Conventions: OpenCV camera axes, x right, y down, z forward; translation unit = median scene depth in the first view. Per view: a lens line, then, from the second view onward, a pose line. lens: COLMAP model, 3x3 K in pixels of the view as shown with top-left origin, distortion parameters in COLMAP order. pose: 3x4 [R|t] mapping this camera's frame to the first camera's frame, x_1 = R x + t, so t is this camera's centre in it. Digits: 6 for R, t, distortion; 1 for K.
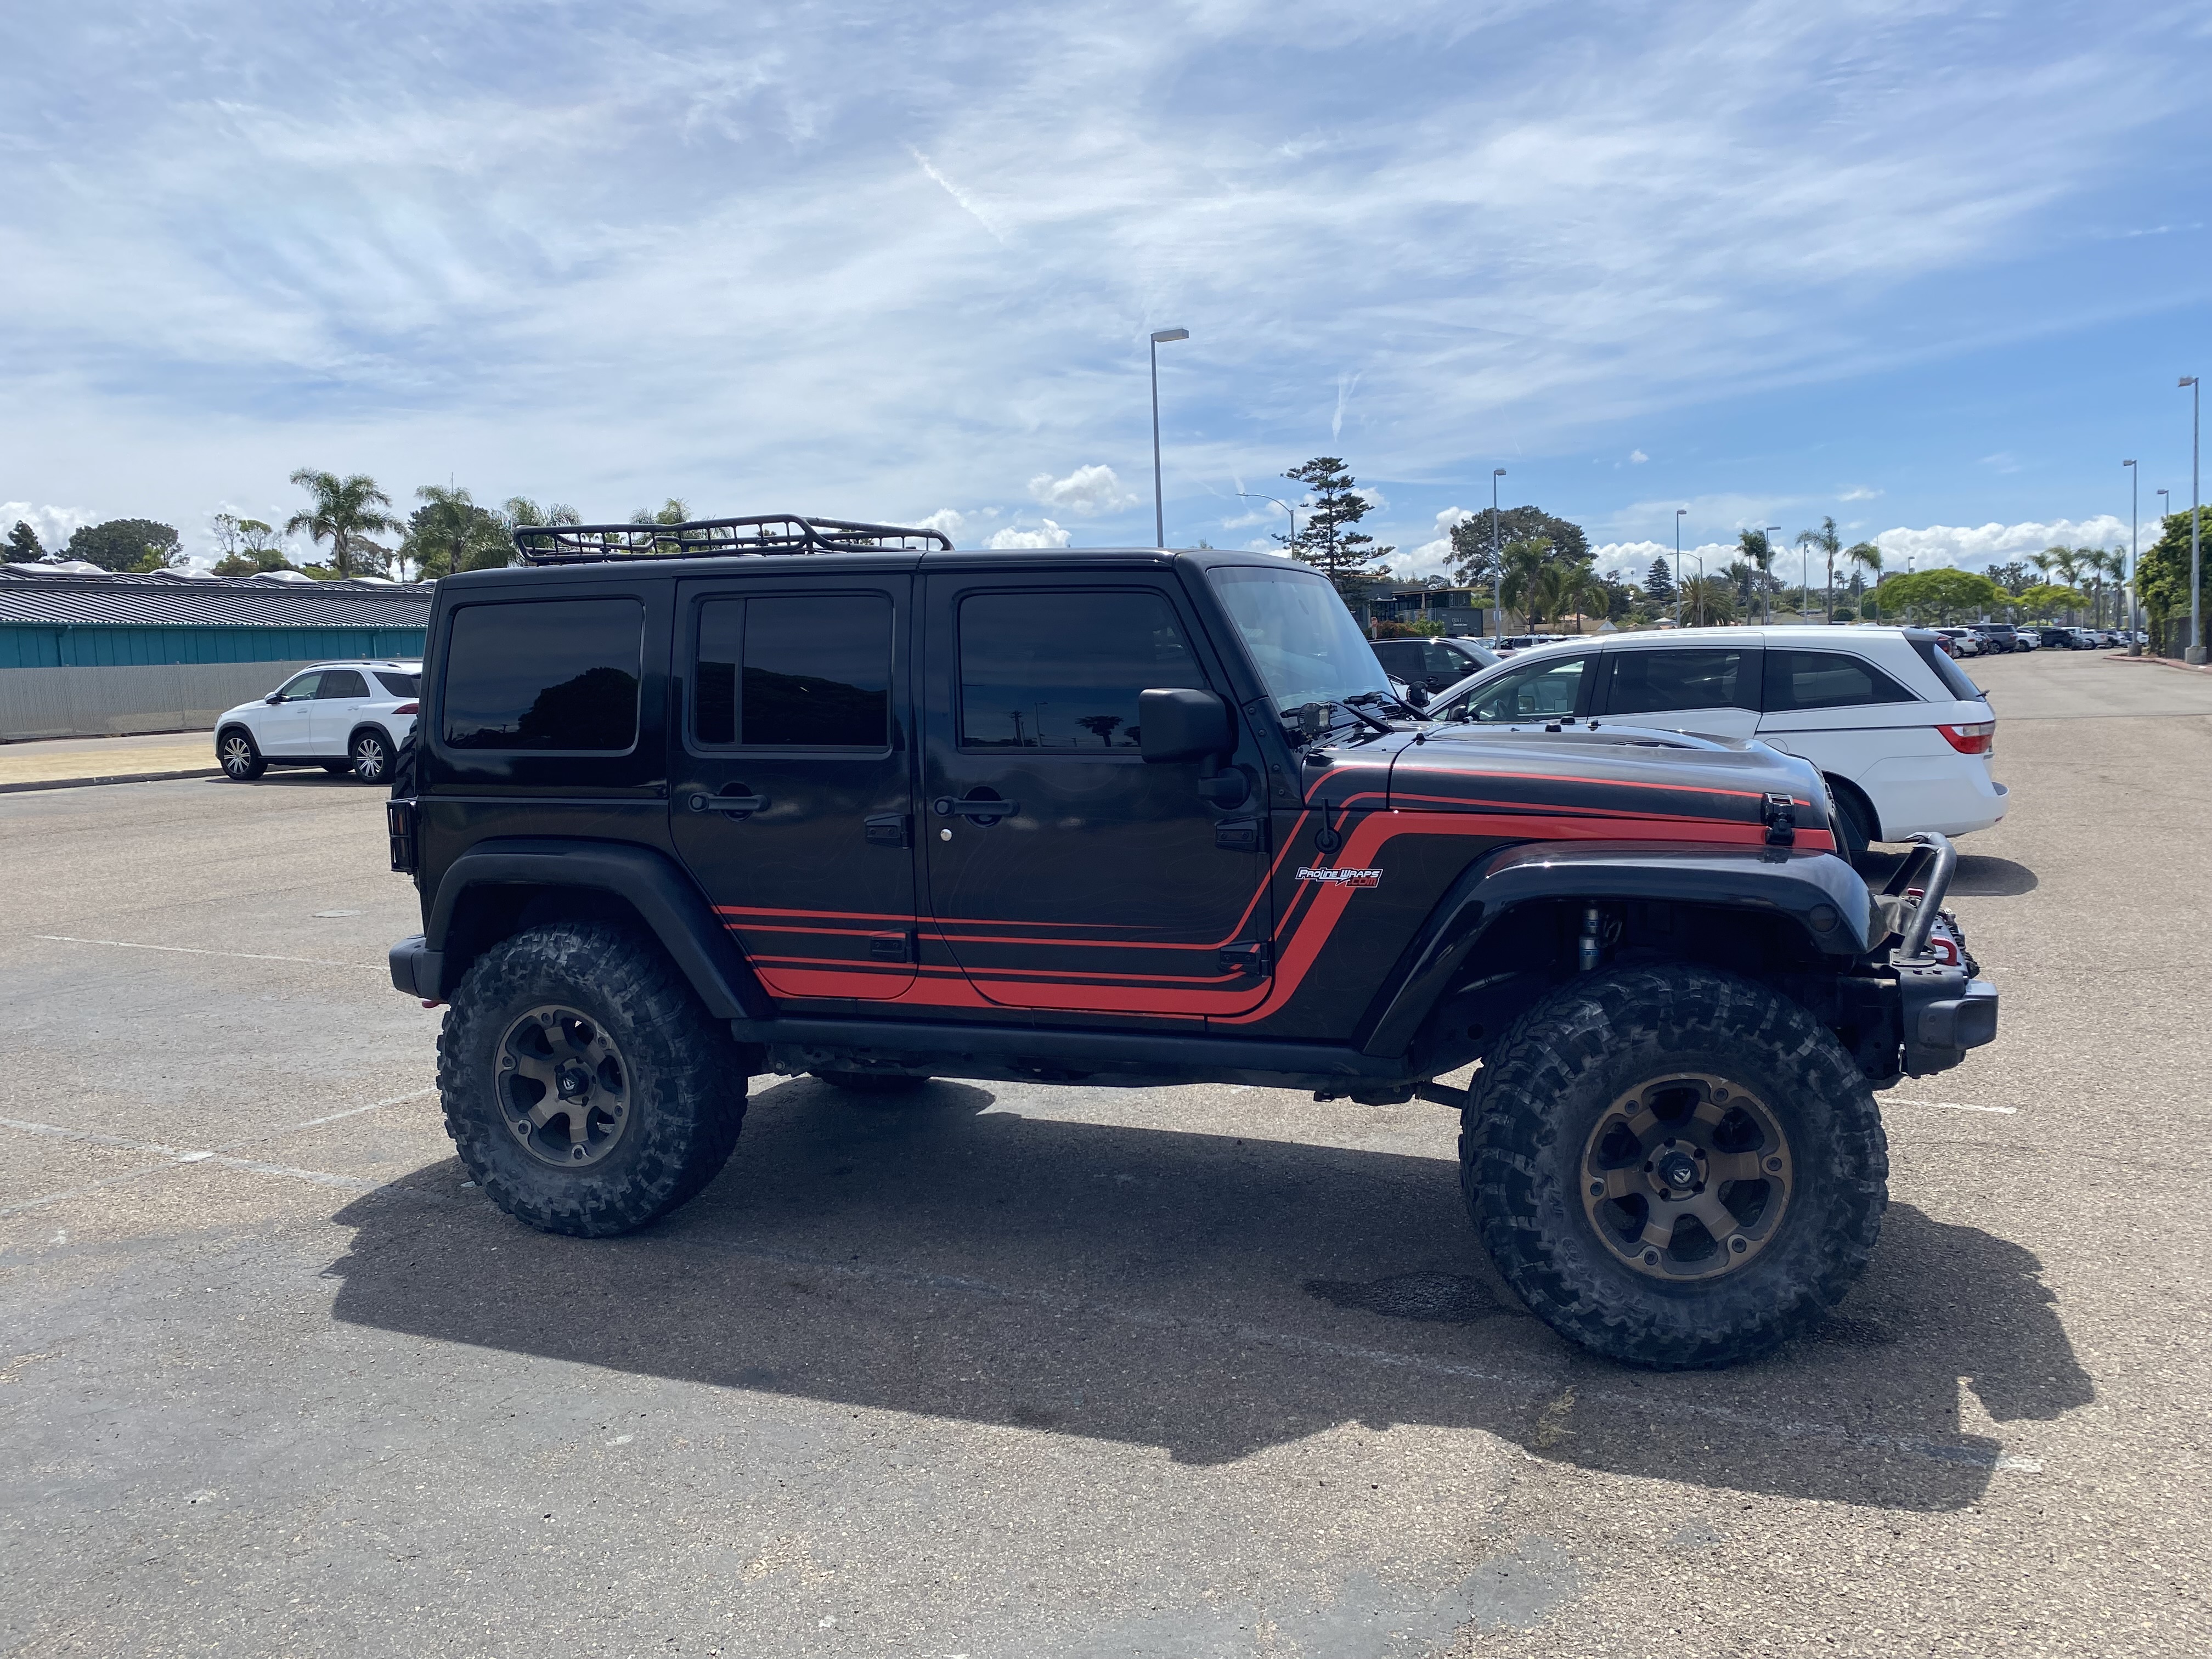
lens RADIAL K [[1710.7, 0, 1113.1], [0, 1710.7, 848.0], [0, 0, 1]] dist [-0.002134, -0.013440]
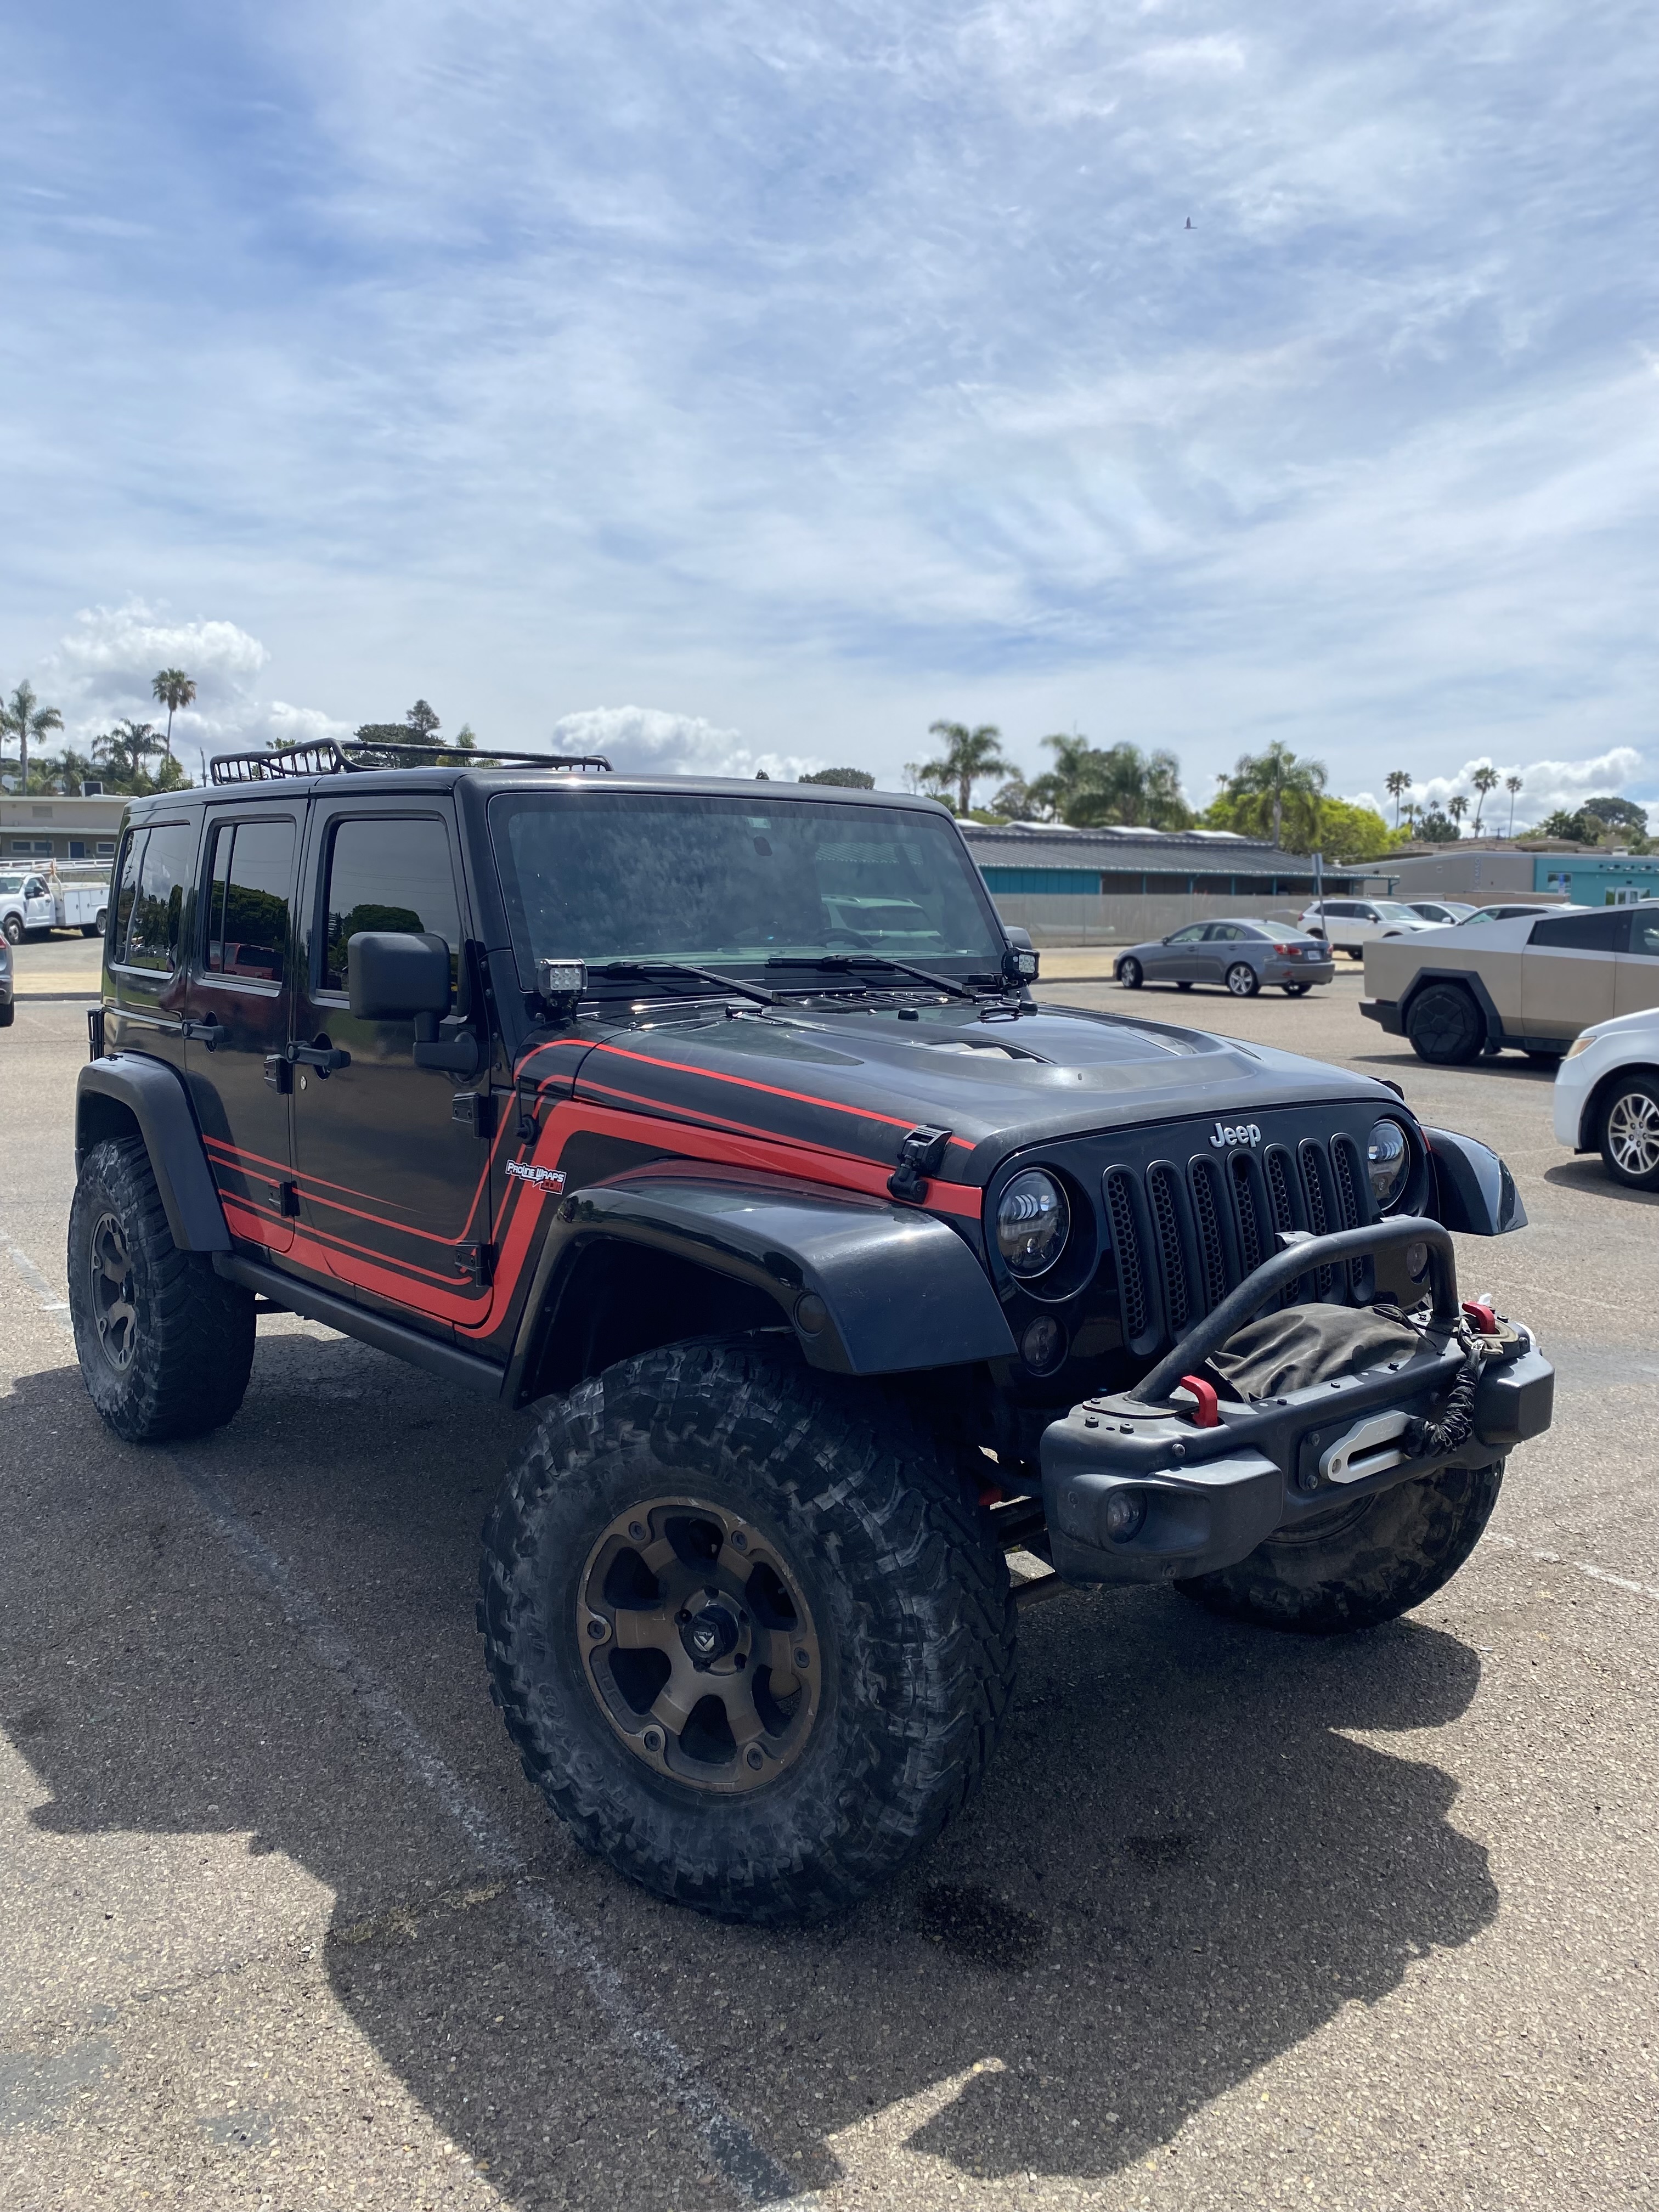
lens RADIAL K [[1710.7, 0, 842.3], [0, 1710.7, 1150.8], [0, 0, 1]] dist [-0.002134, -0.013440]
pose [[0.858140, 0.101543, -0.503275, 0.514358], [-0.085049, 0.994819, 0.055702, -0.039985], [0.506323, -0.004997, 0.862329, 0.297395]]
